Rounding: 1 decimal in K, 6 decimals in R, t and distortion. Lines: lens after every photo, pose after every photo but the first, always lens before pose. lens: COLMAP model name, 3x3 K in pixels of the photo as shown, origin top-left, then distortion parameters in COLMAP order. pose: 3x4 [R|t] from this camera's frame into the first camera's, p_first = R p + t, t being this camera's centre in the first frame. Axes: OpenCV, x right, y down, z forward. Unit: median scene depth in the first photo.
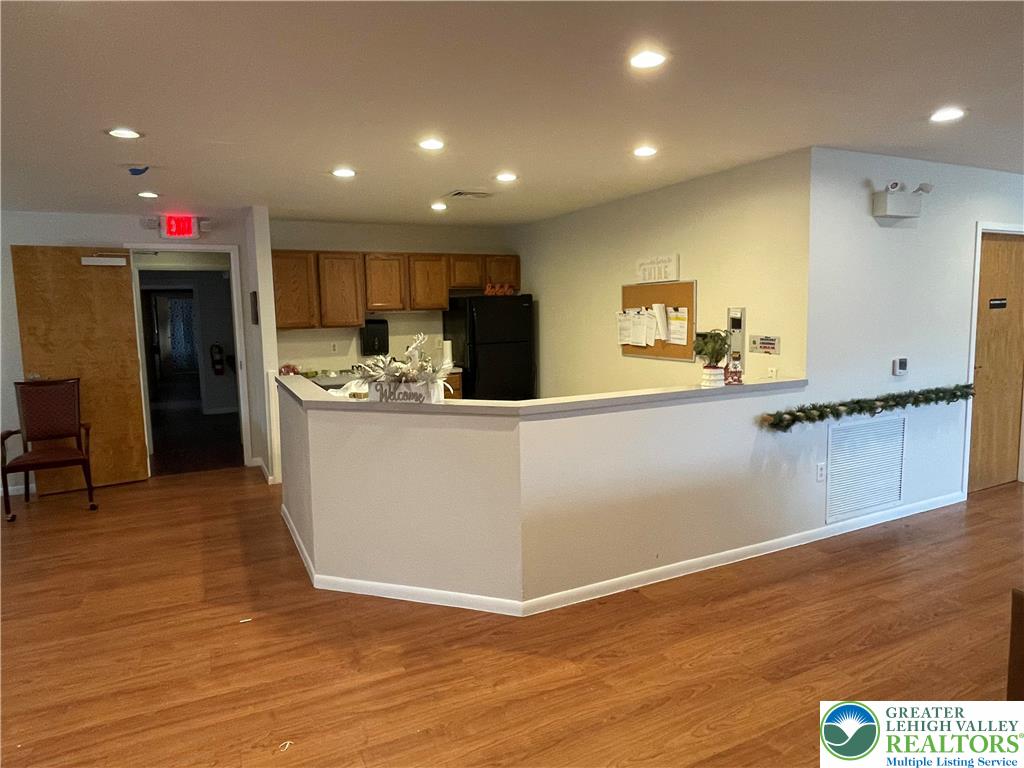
lens RADIAL K [[639.0, 0, 513.0], [0, 639.0, 385.5], [0, 0, 1]] dist [-0.002436, 0.001216]
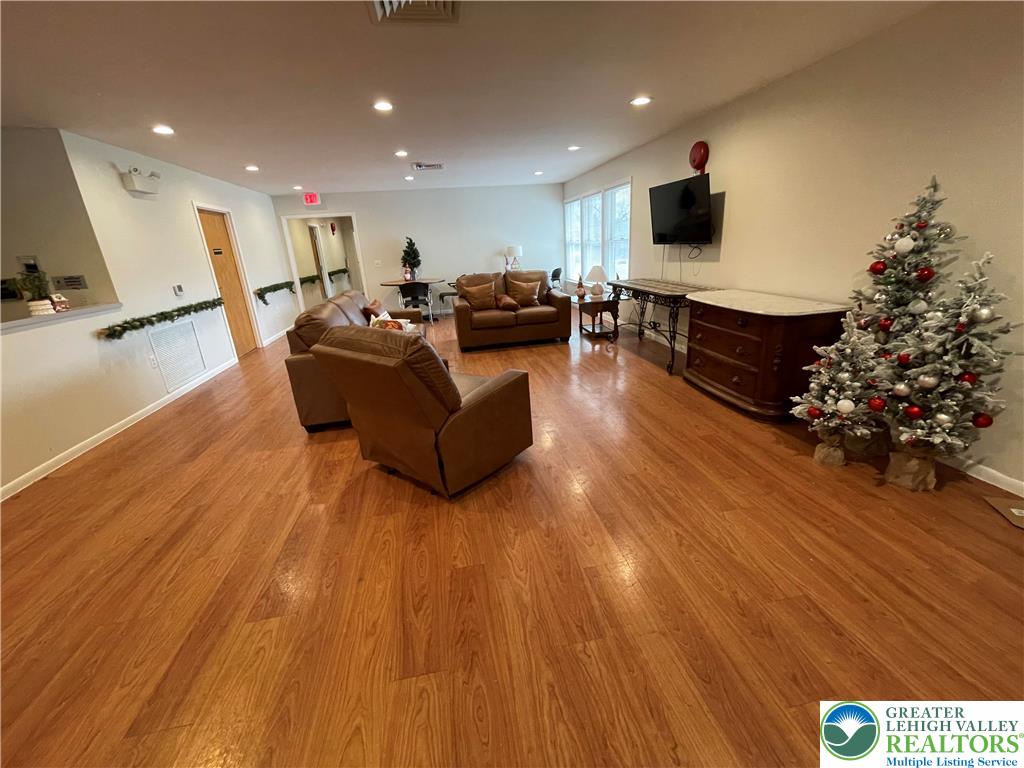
lens RADIAL K [[413.0, 0, 516.1], [0, 413.0, 381.8], [0, 0, 1]] dist [-0.014902, -0.000586]
pose [[0.277674, -0.292631, 0.915022, -0.184759], [0.148801, 0.954083, 0.259968, 0.053064], [-0.949081, 0.063970, 0.308468, -0.130671]]
